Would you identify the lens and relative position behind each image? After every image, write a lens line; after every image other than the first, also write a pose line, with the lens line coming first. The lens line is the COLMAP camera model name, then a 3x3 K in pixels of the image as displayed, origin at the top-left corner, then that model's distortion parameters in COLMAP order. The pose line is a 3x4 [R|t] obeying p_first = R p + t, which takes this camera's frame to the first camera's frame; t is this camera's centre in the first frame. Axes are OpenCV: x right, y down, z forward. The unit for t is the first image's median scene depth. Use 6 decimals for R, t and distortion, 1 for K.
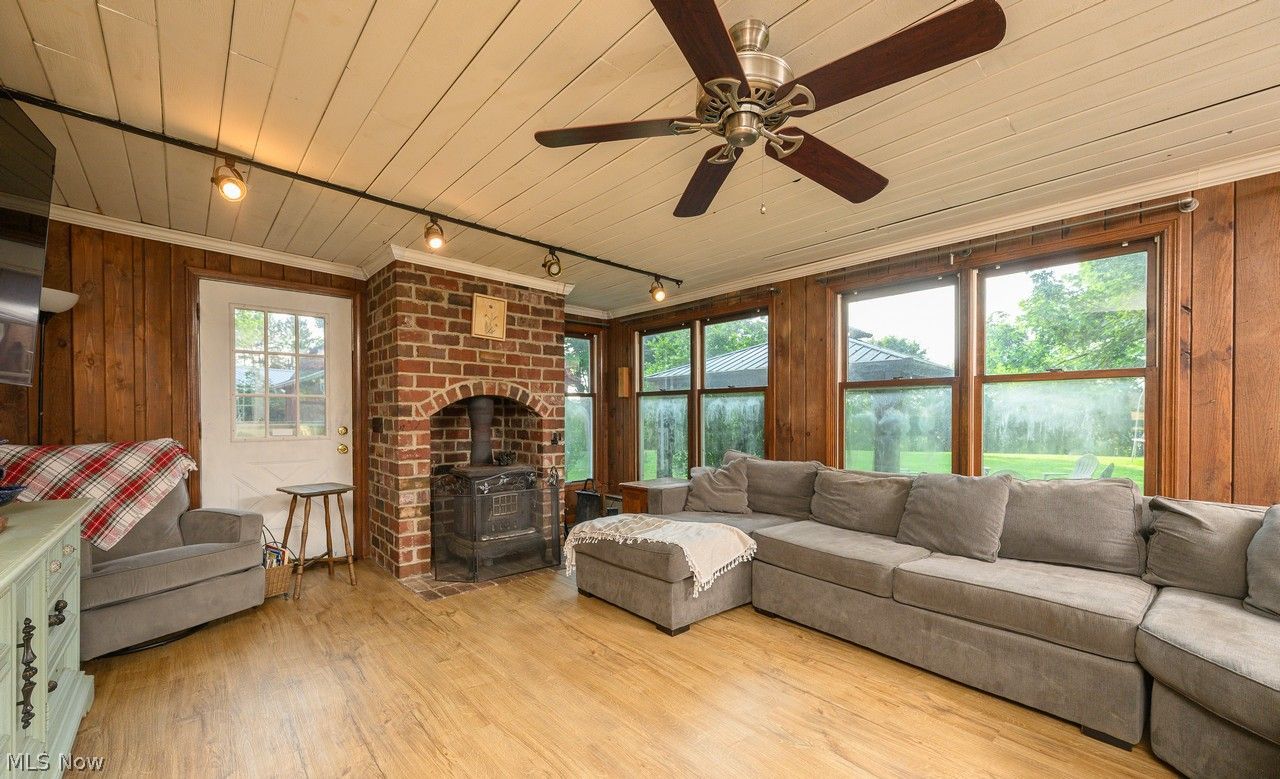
lens RADIAL K [[522.2, 0, 634.5], [0, 522.2, 422.8], [0, 0, 1]] dist [0.000360, 0.000065]
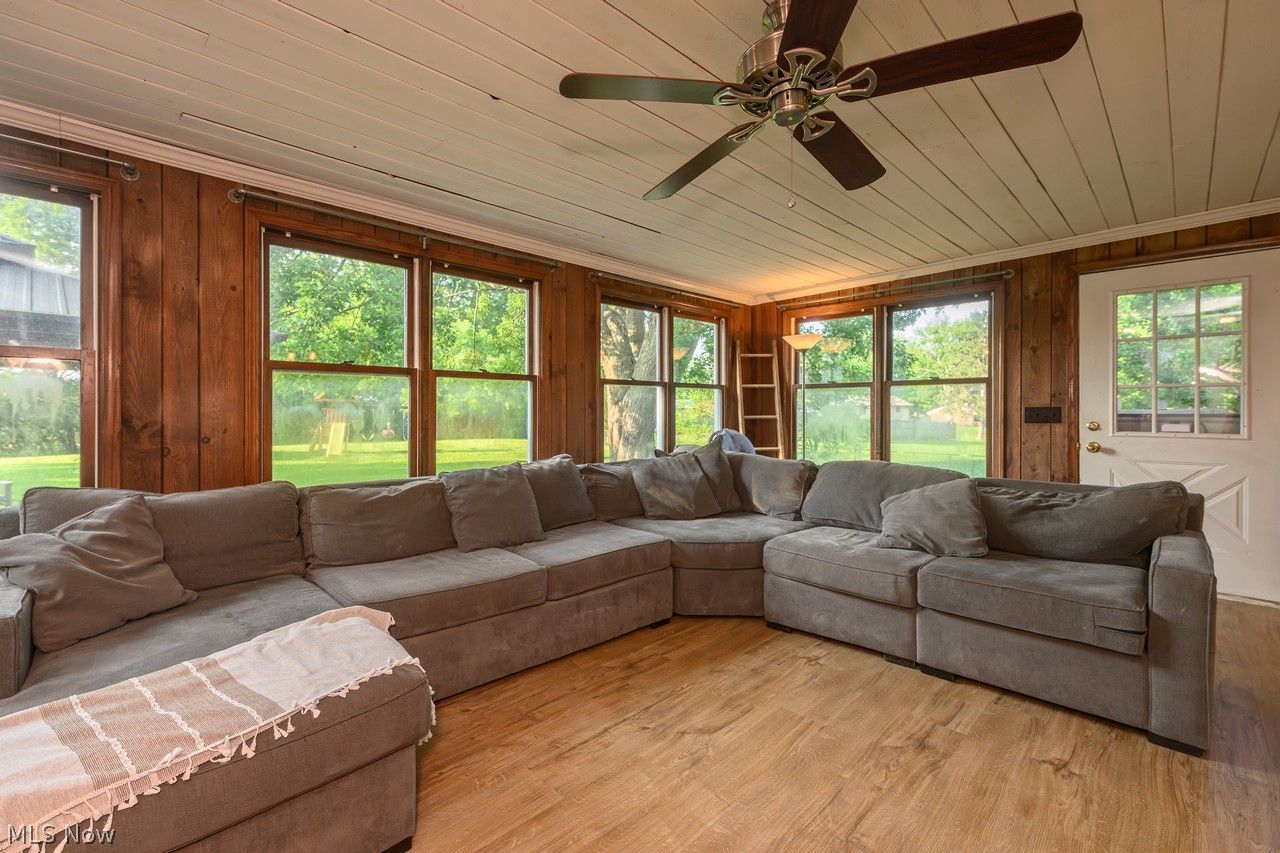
lens RADIAL K [[535.6, 0, 642.5], [0, 535.6, 415.9], [0, 0, 1]] dist [0.001502, 0.000147]
pose [[-0.045665, -0.010893, 0.998897, -0.399940], [0.010400, 0.999881, 0.011379, -0.010767], [-0.998903, 0.010908, -0.045547, 0.697417]]
